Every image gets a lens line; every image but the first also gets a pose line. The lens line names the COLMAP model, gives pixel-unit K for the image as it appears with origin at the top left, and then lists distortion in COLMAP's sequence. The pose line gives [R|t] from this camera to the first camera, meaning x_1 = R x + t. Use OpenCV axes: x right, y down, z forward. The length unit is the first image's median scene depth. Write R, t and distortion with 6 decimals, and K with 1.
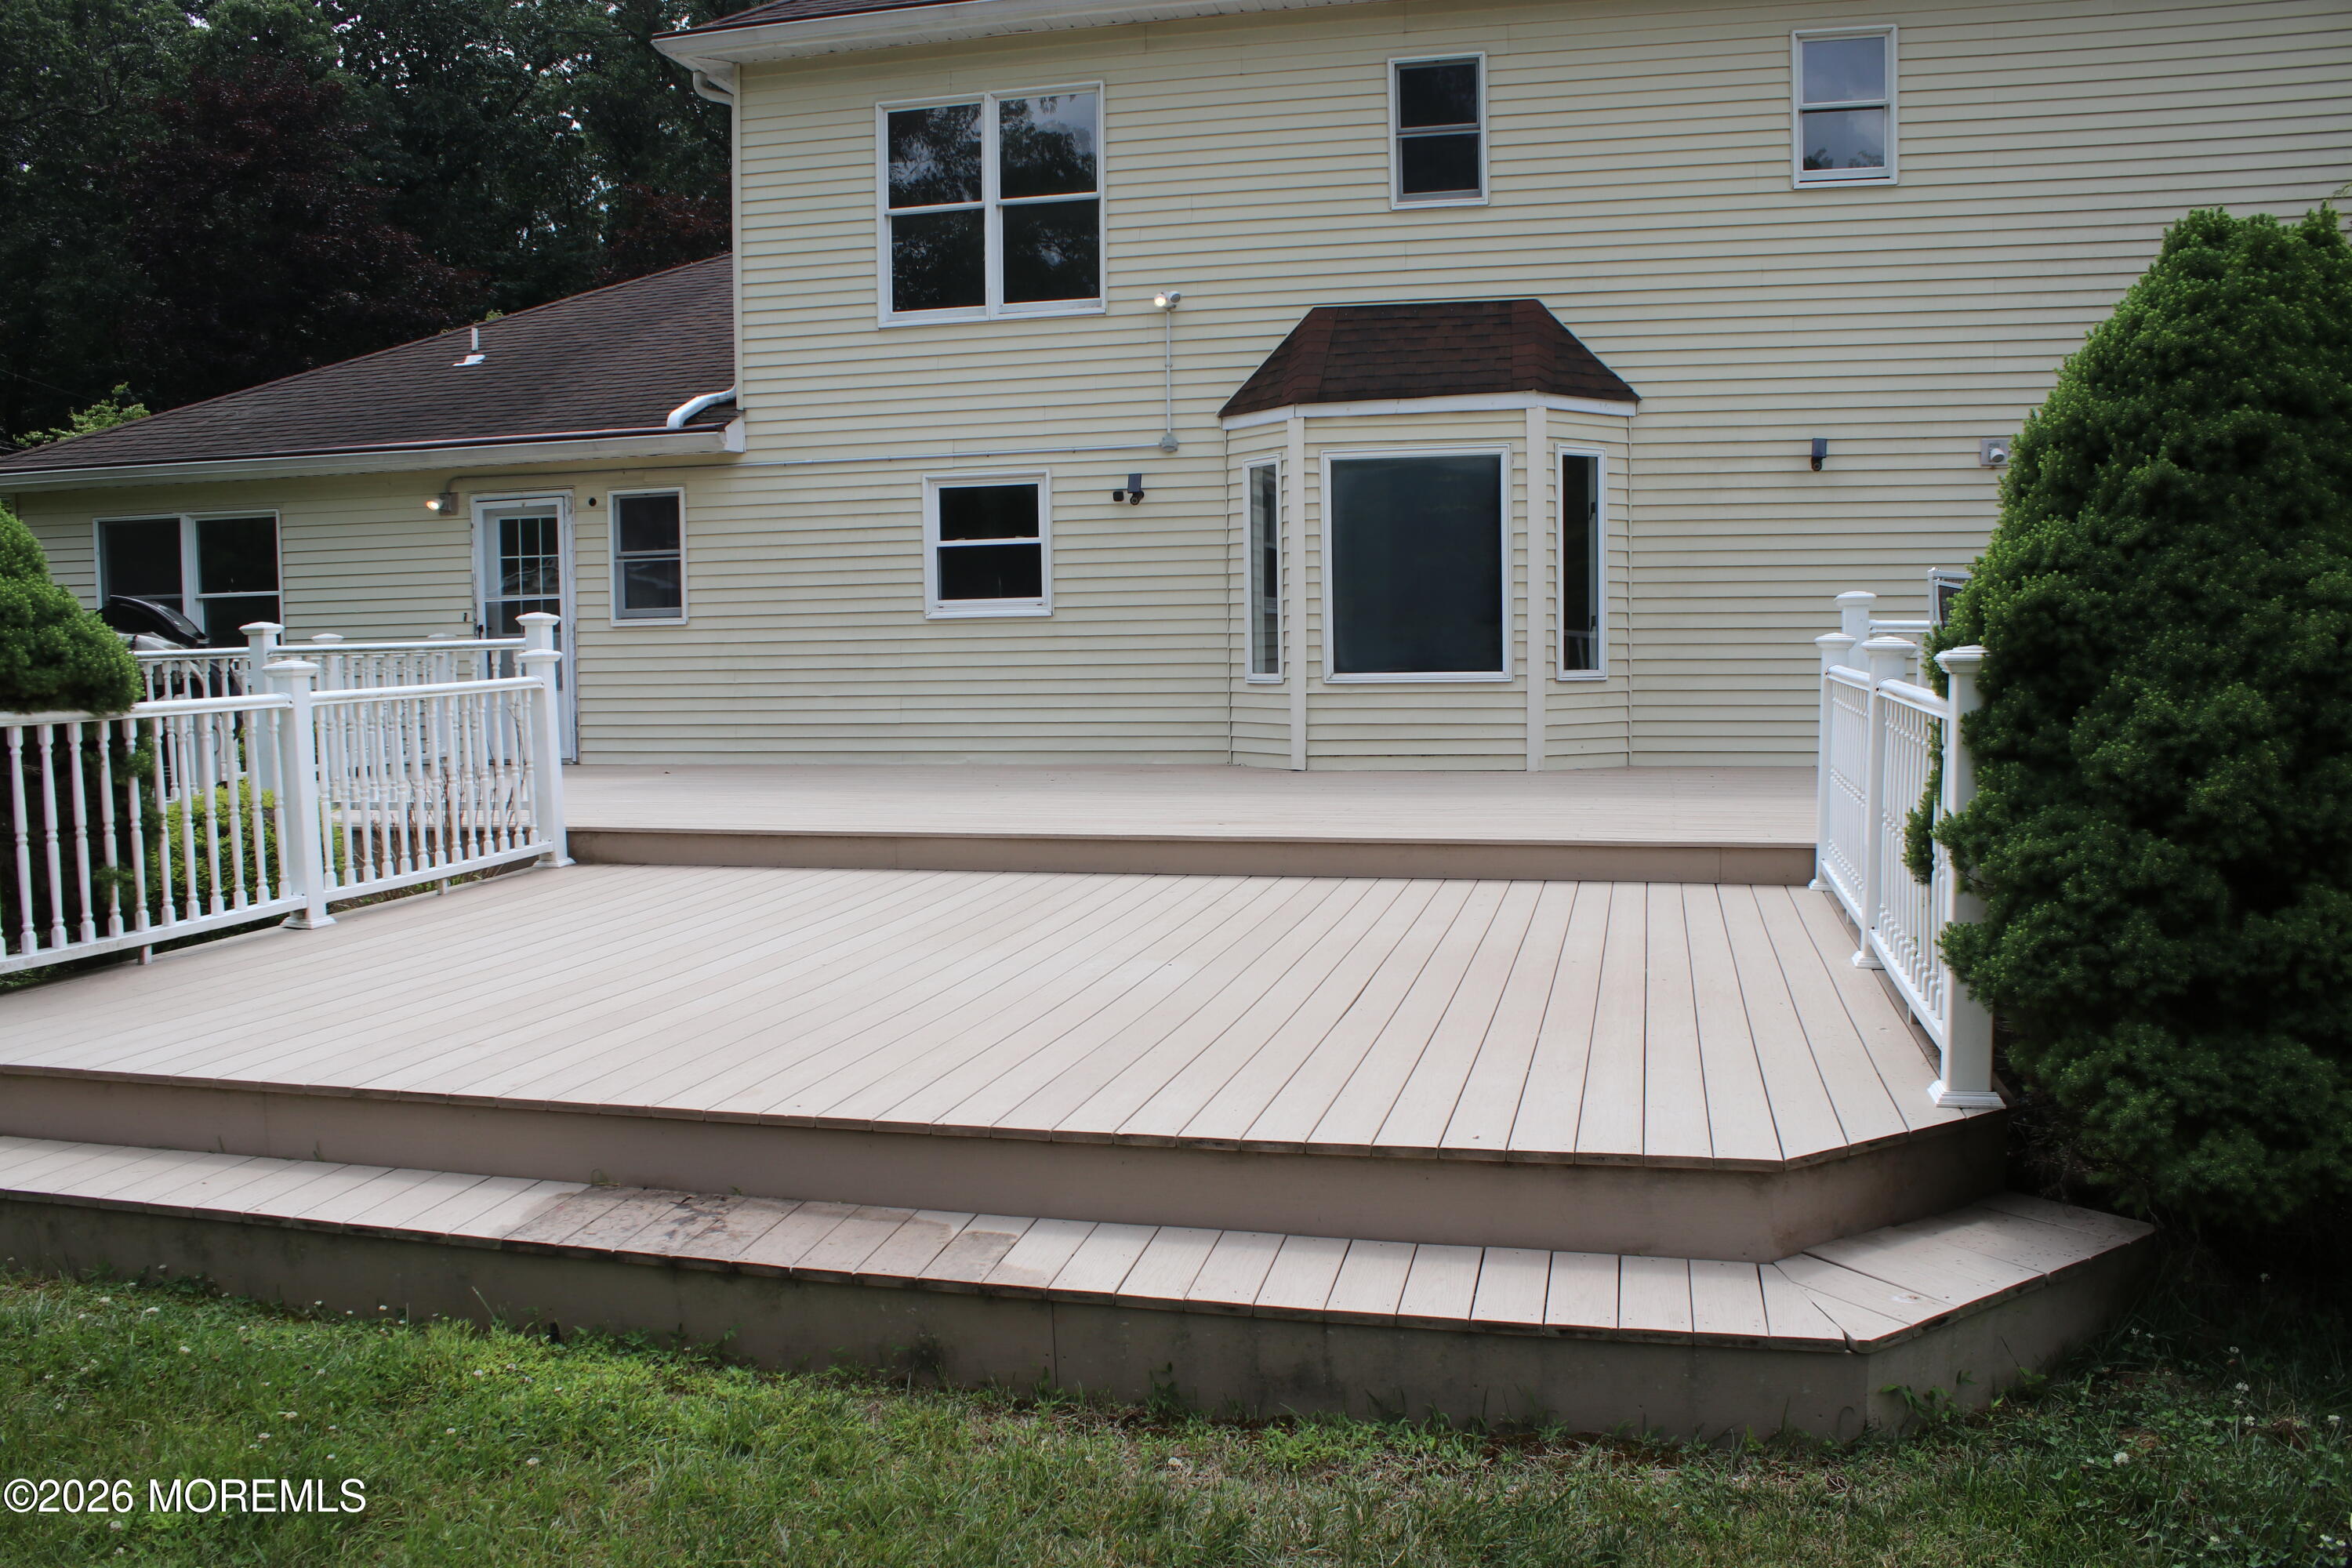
lens RADIAL K [[1933.2, 0, 1176.0], [0, 1933.2, 784.0], [0, 0, 1]] dist [-0.184053, 0.170146]
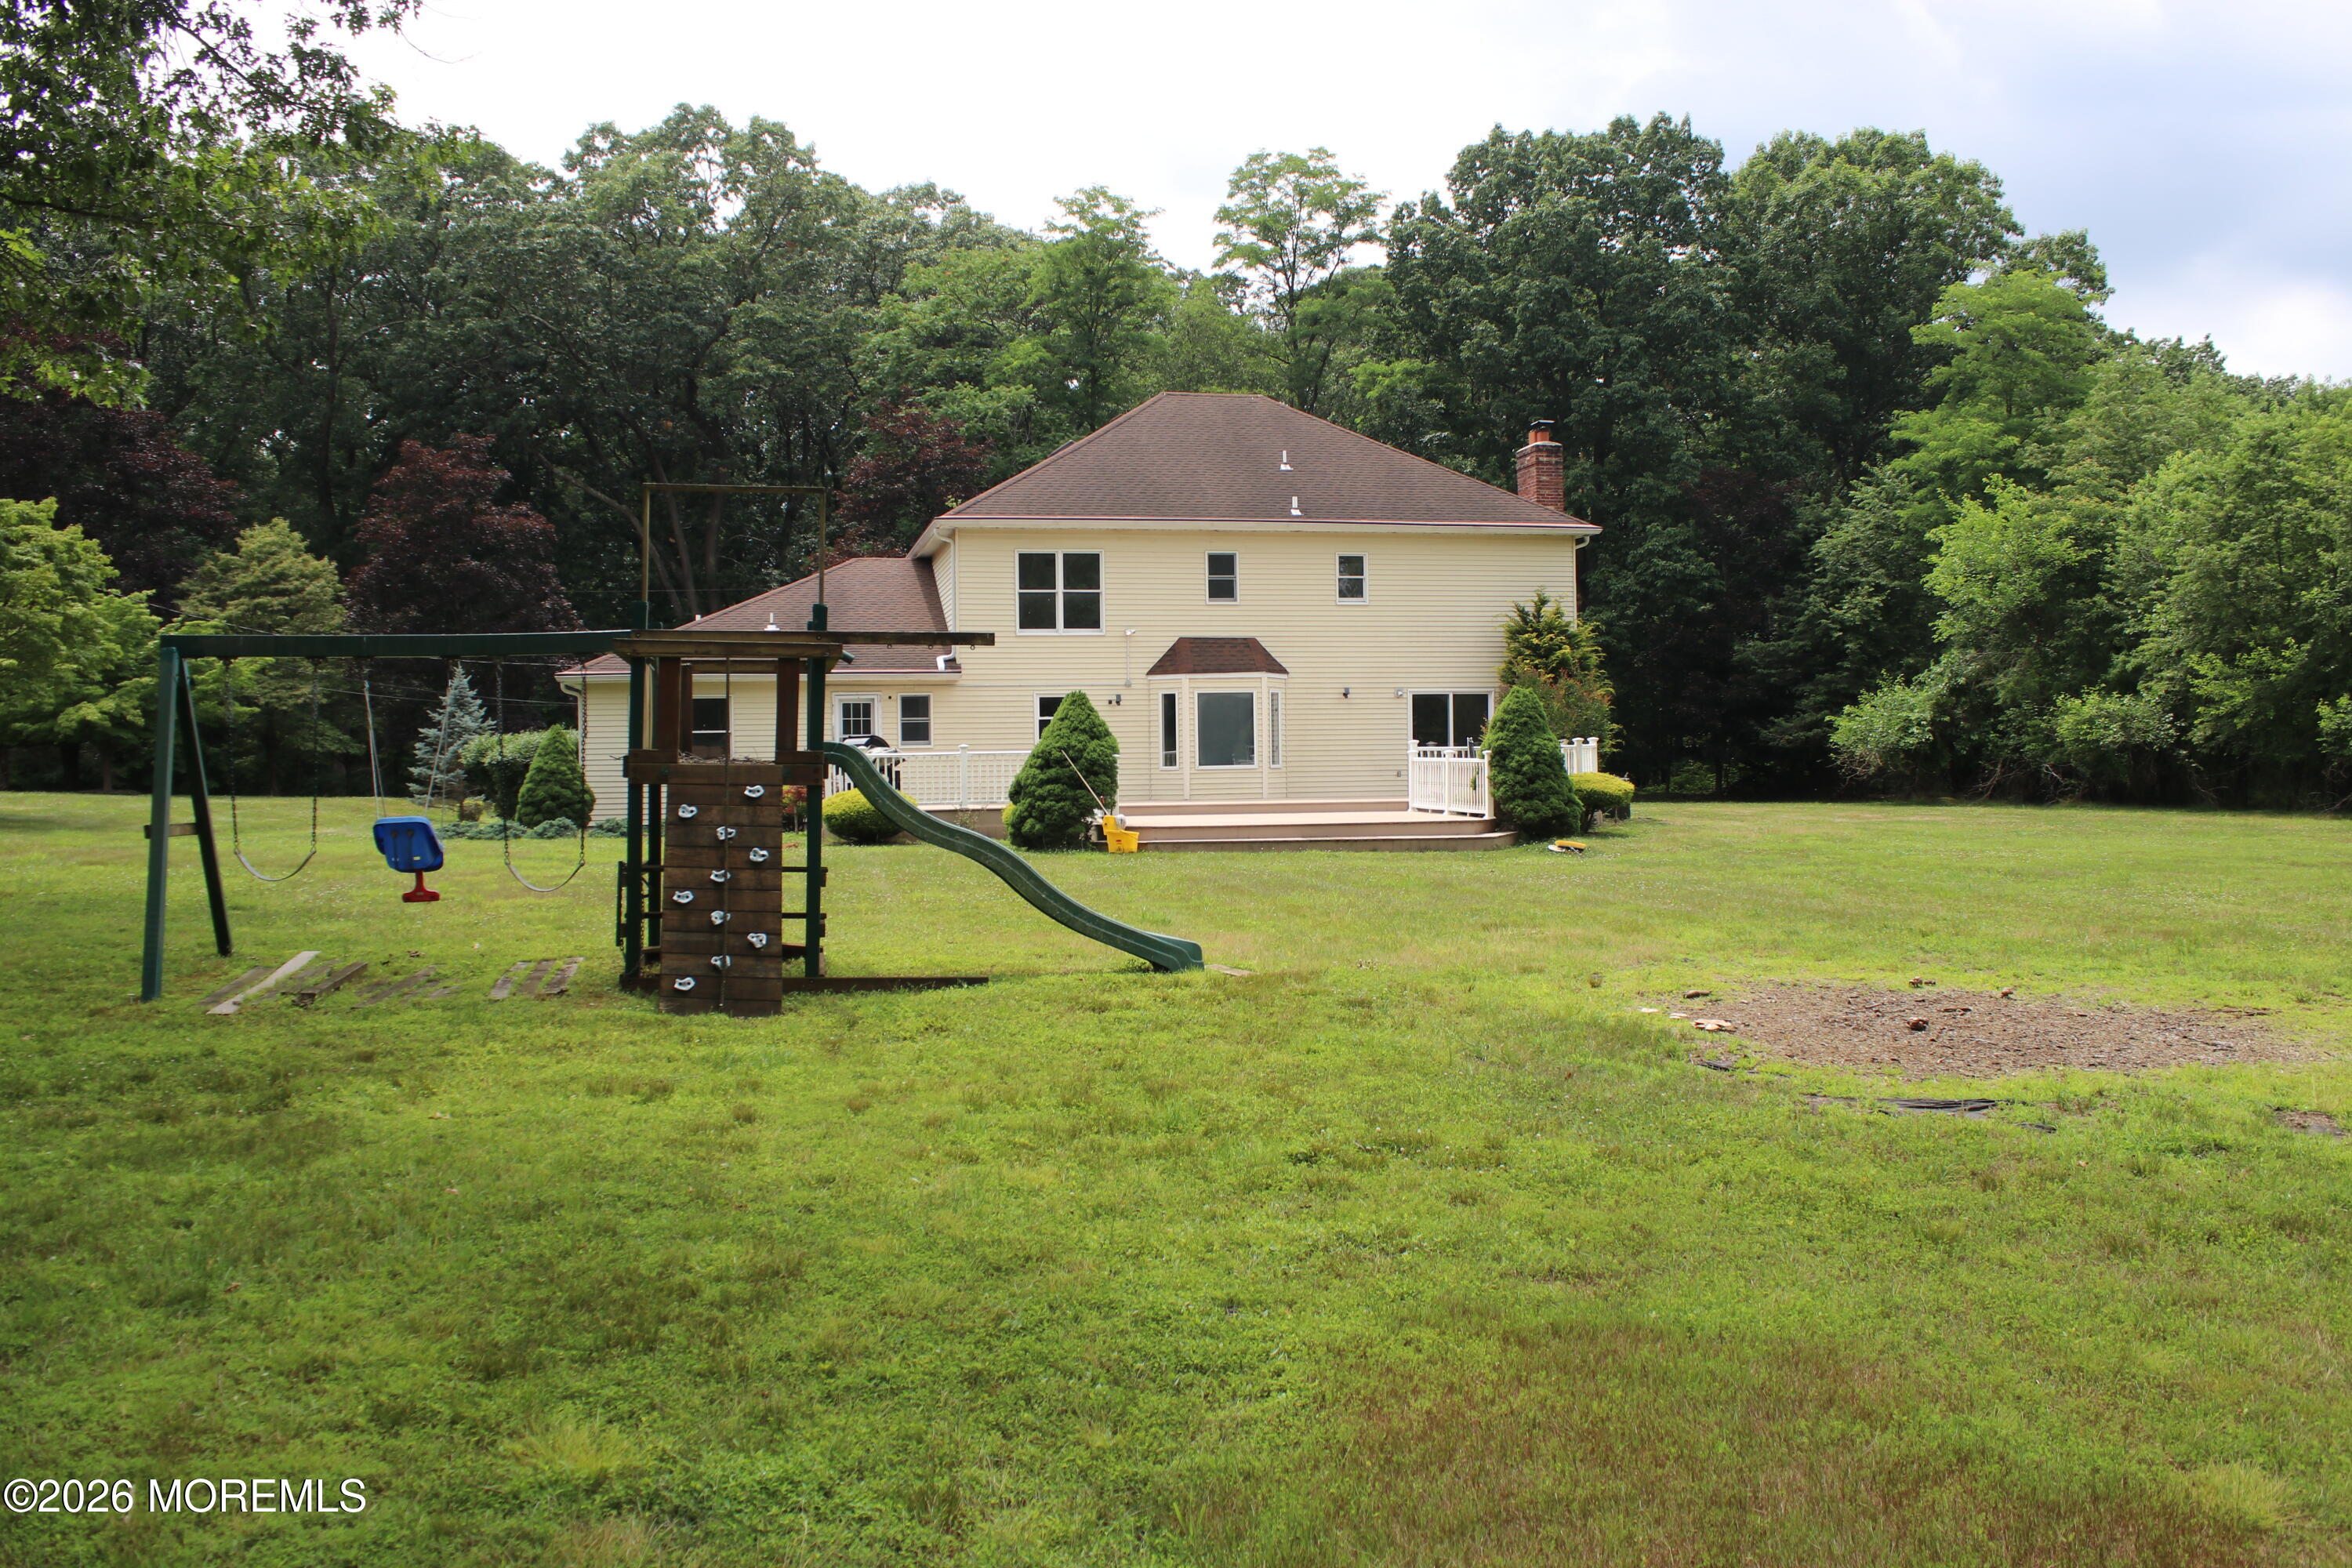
lens RADIAL K [[1933.2, 0, 1176.0], [0, 1933.2, 784.0], [0, 0, 1]] dist [-0.184053, 0.170146]
pose [[0.896629, -0.004038, 0.442764, -1.172368], [0.034250, 0.997595, -0.060260, 0.136595], [-0.441456, 0.069195, 0.894611, -1.506942]]
